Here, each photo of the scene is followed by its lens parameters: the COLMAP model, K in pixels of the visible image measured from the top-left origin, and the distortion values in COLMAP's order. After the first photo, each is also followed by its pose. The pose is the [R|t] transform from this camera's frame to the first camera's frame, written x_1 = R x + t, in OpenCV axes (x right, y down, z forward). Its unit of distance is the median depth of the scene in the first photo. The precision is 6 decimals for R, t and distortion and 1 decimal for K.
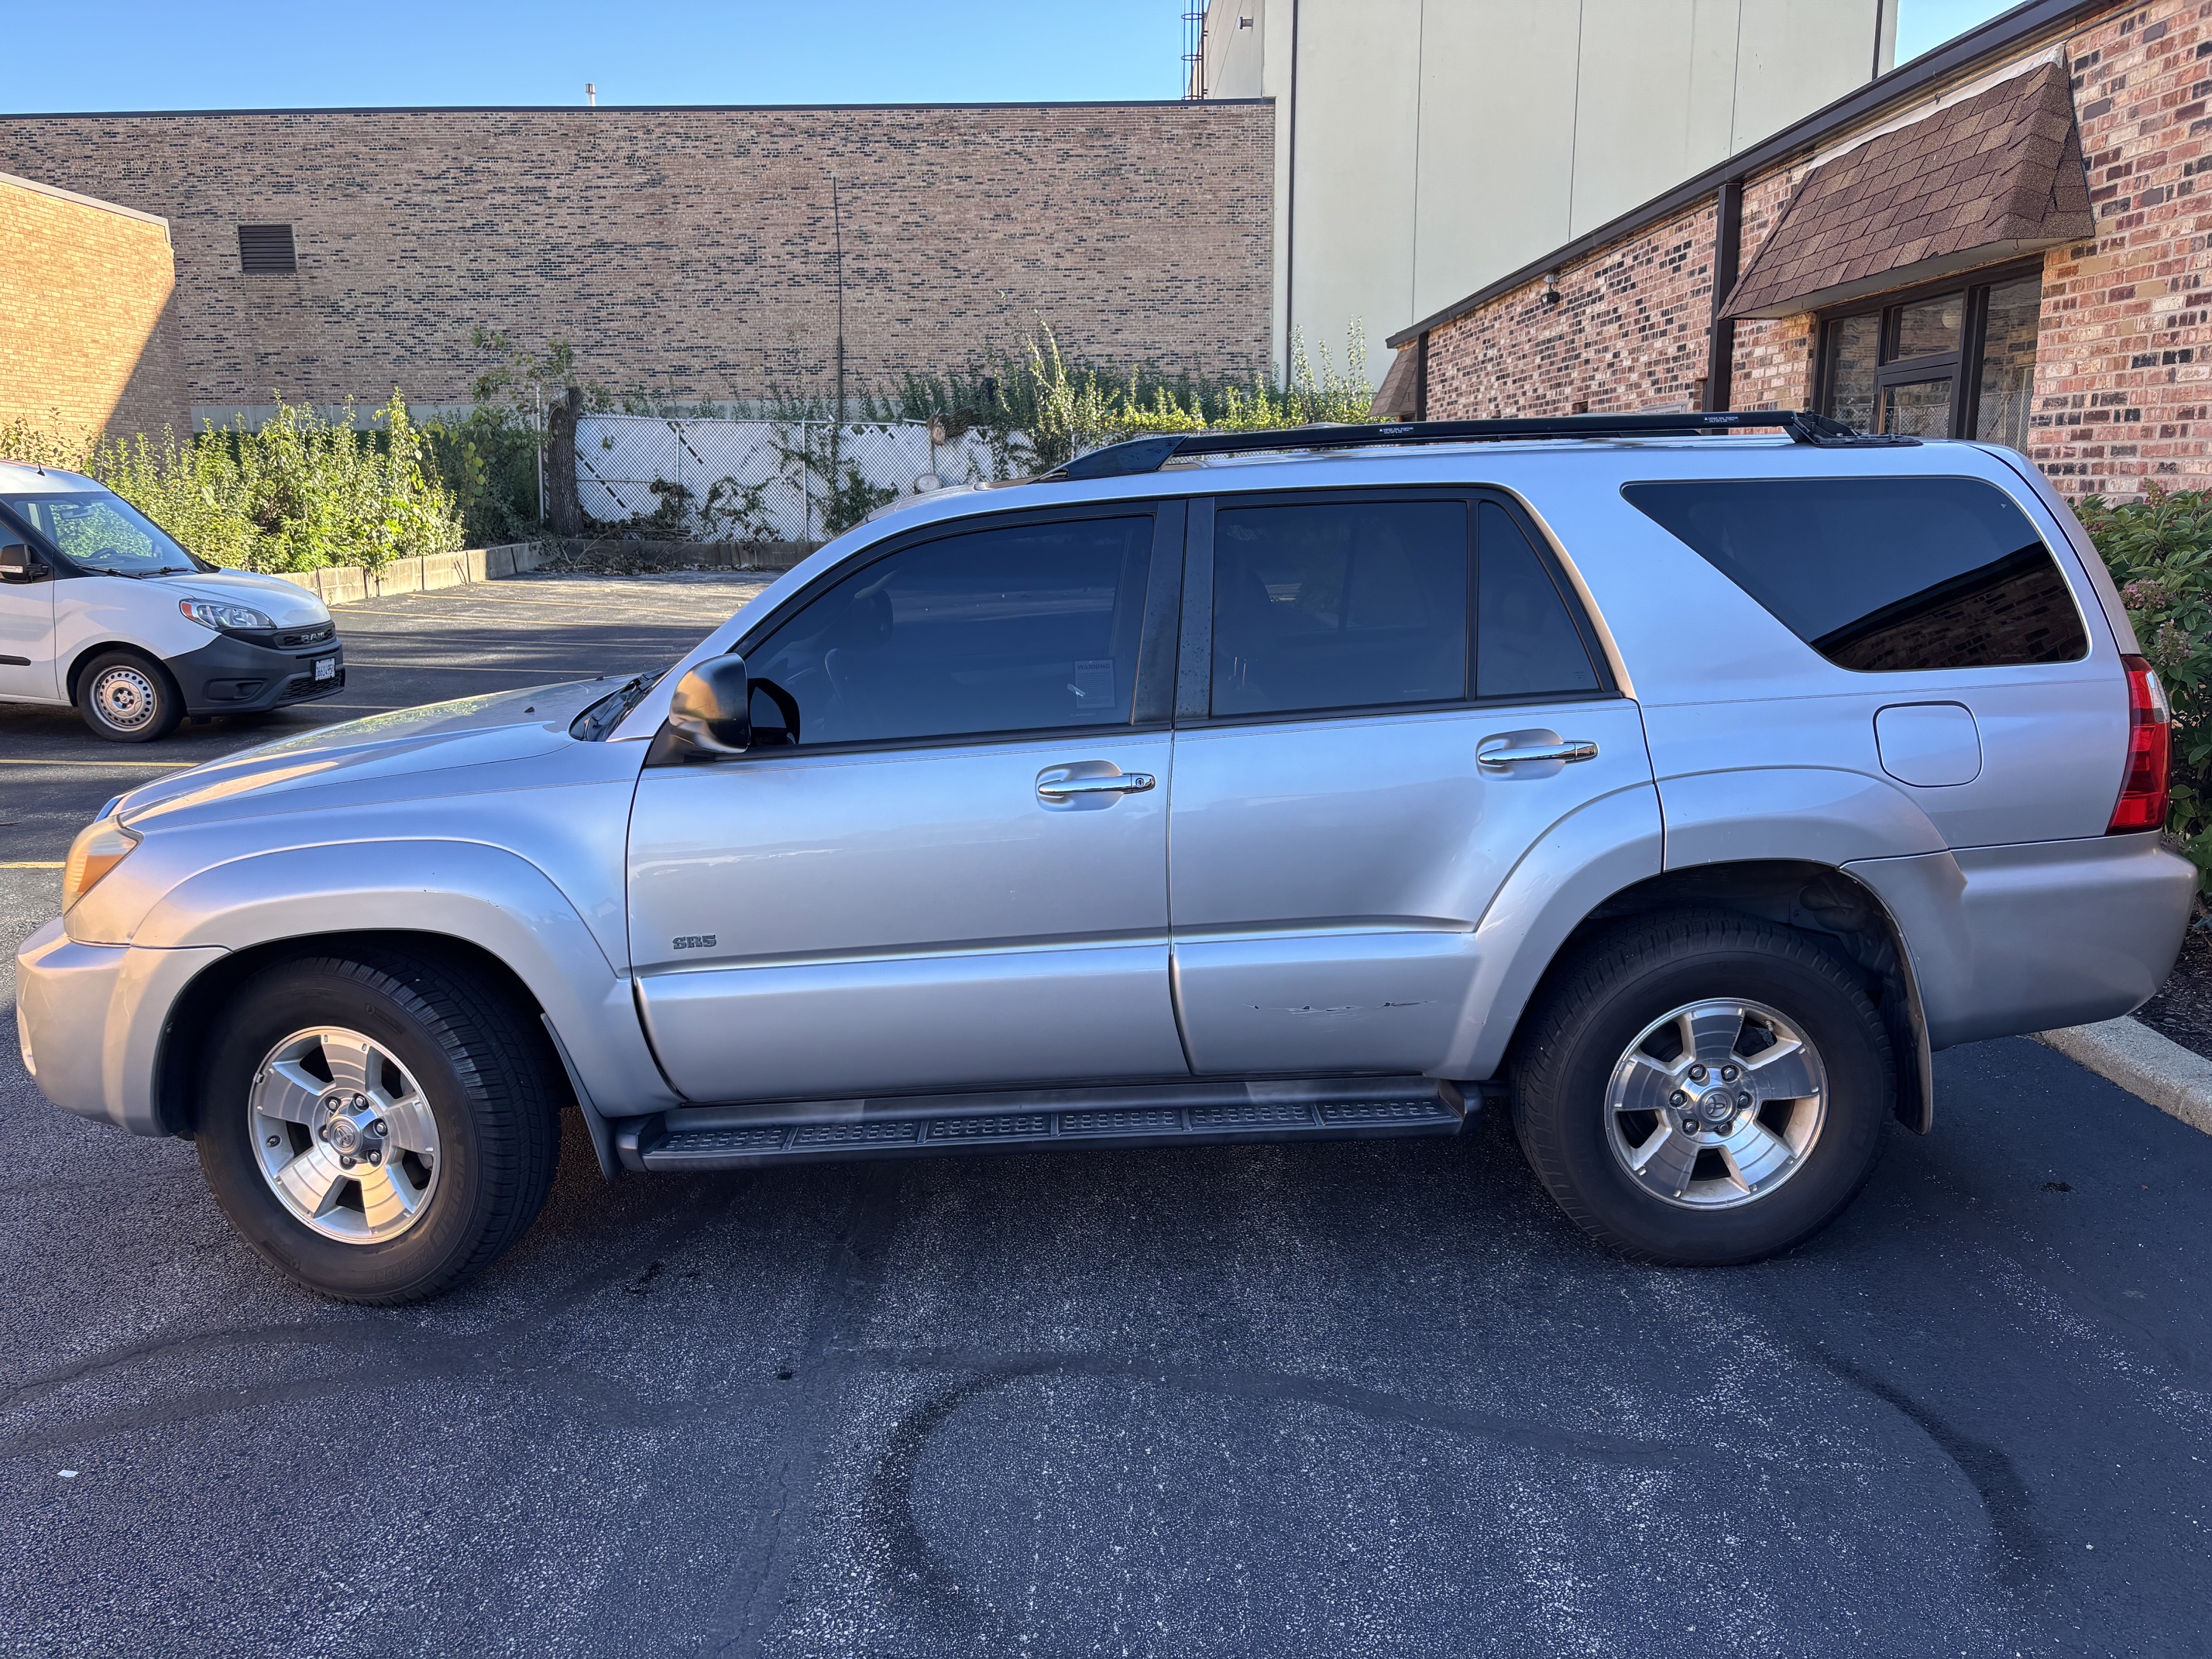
lens RADIAL K [[1646.8, 0, 1084.1], [0, 1646.8, 828.4], [0, 0, 1]] dist [0.085546, -0.062139]
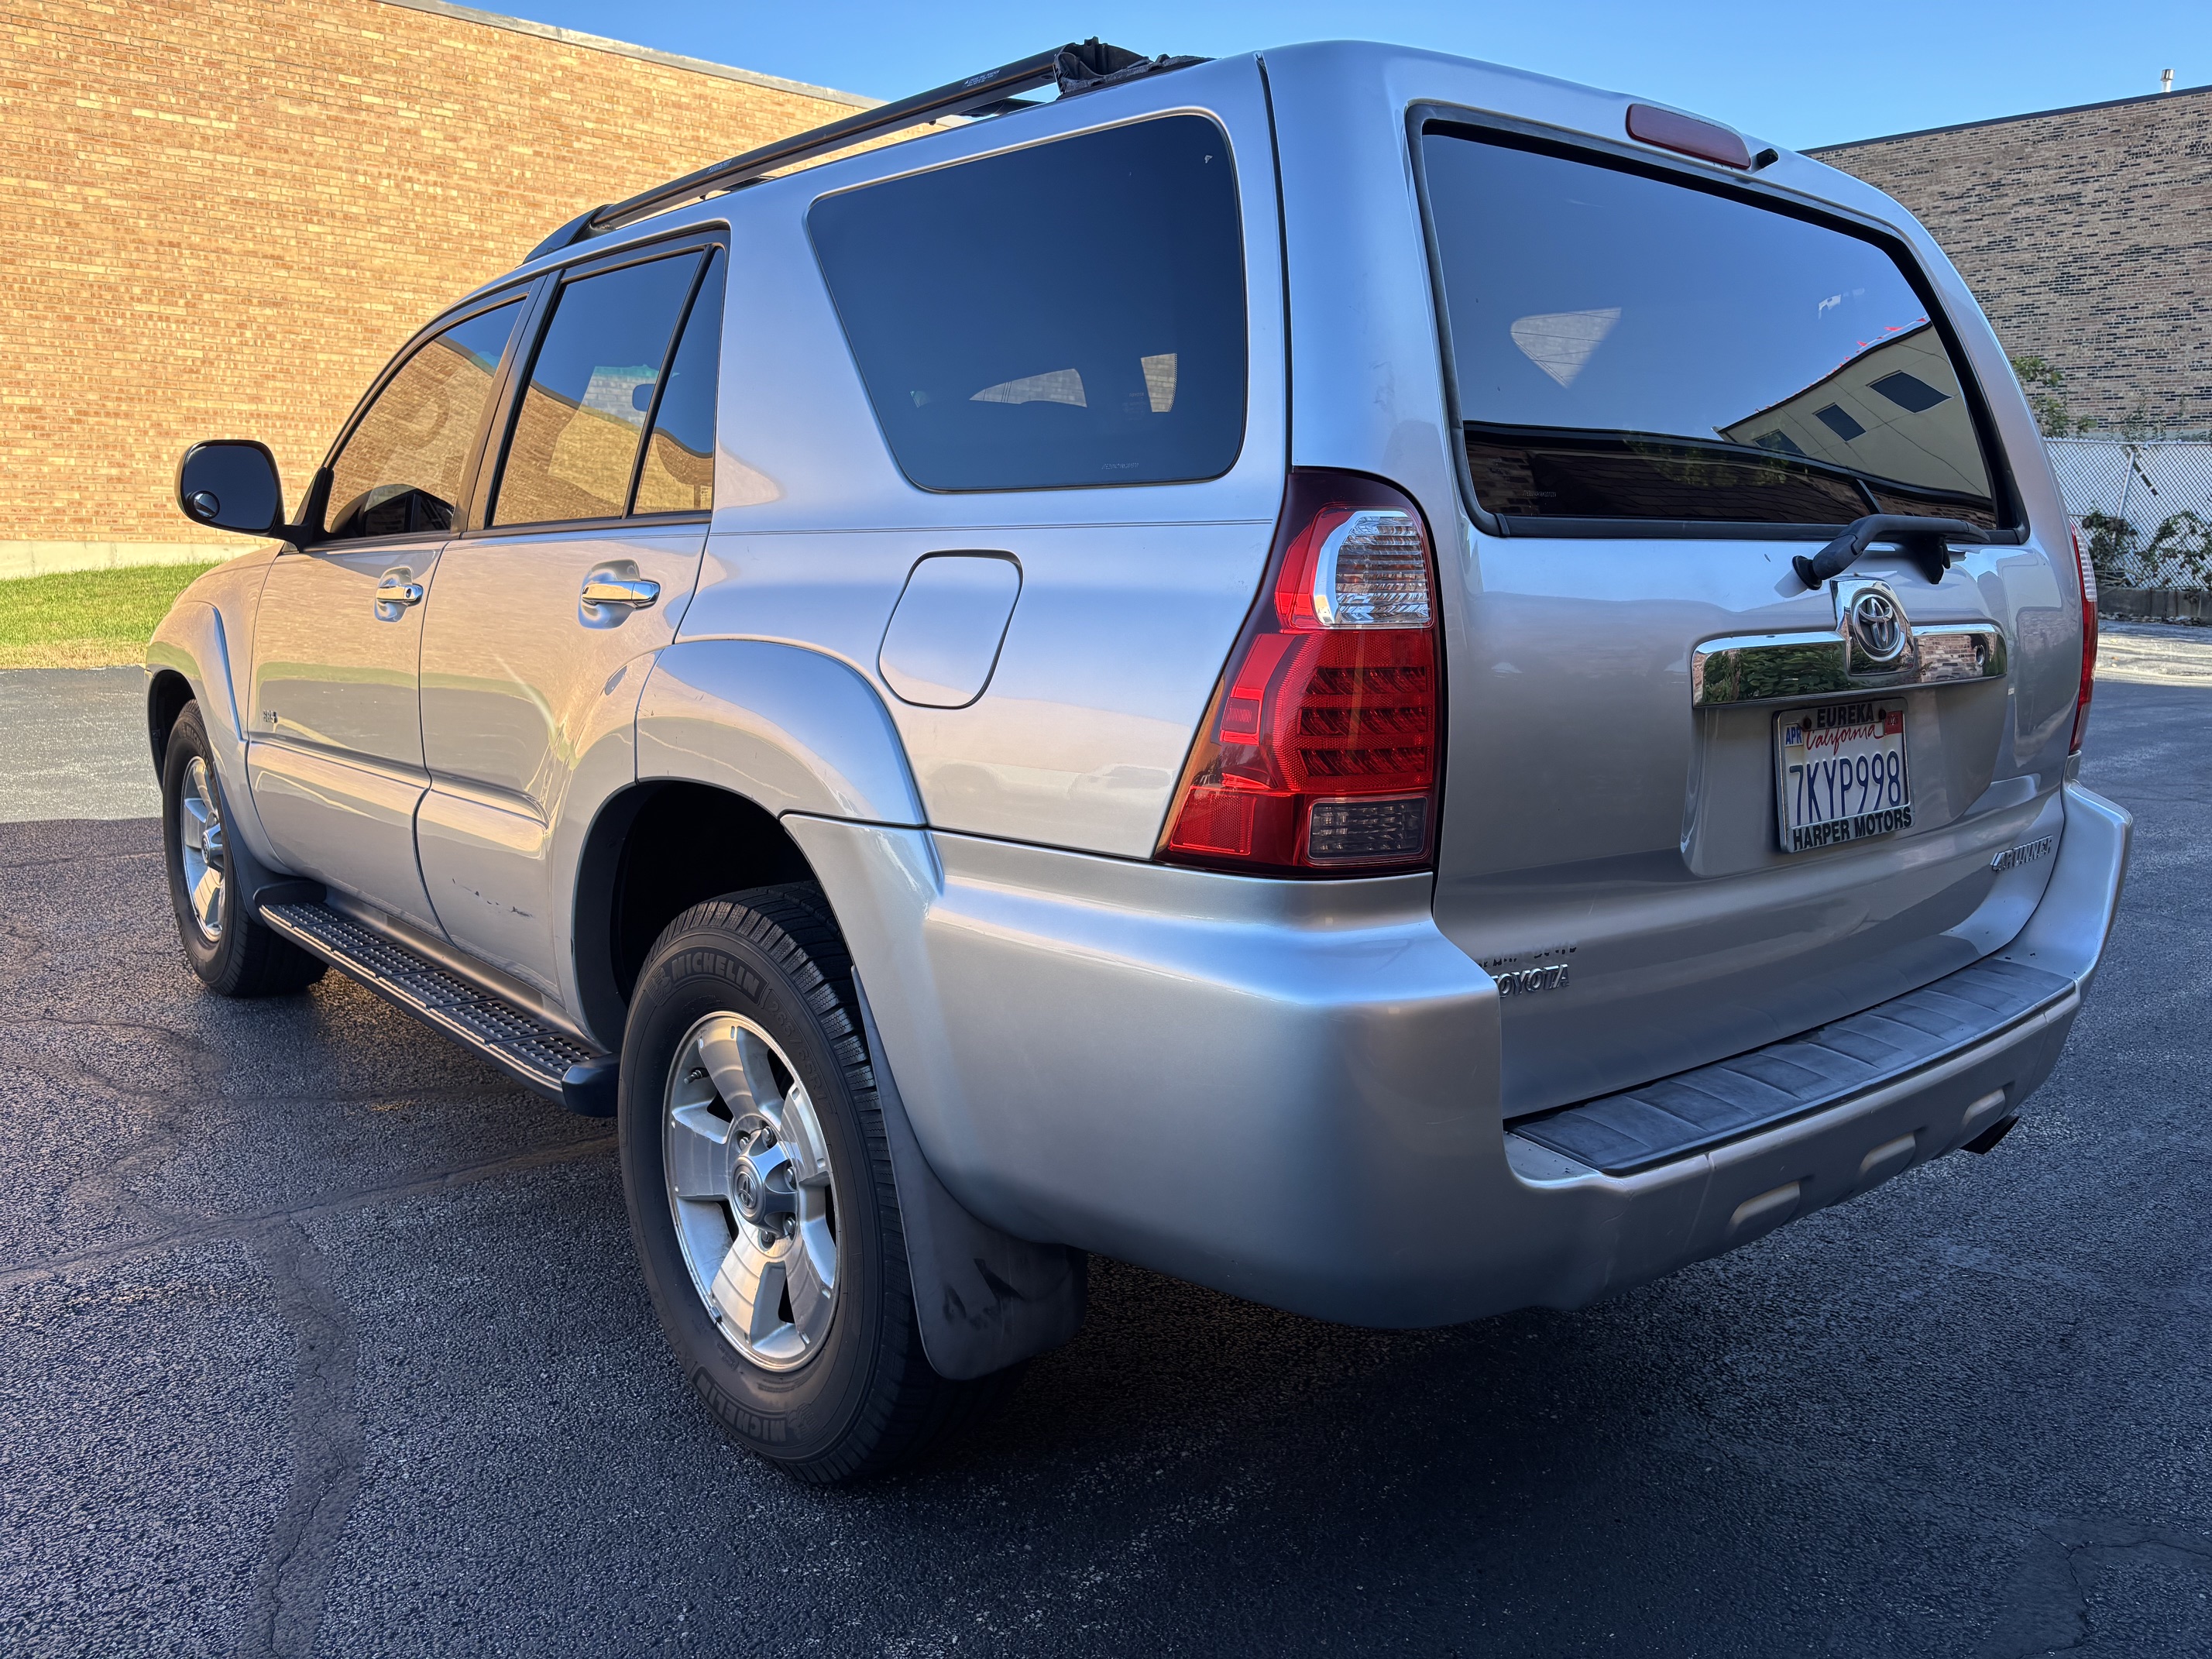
lens RADIAL K [[1685.8, 0, 1106.0], [0, 1685.8, 829.5], [0, 0, 1]] dist [0.088603, -0.110260]
pose [[0.647546, 0.163826, -0.744208, 0.108606], [-0.191446, 0.980269, 0.049212, 0.000039], [0.737586, 0.110609, 0.666132, 0.083204]]
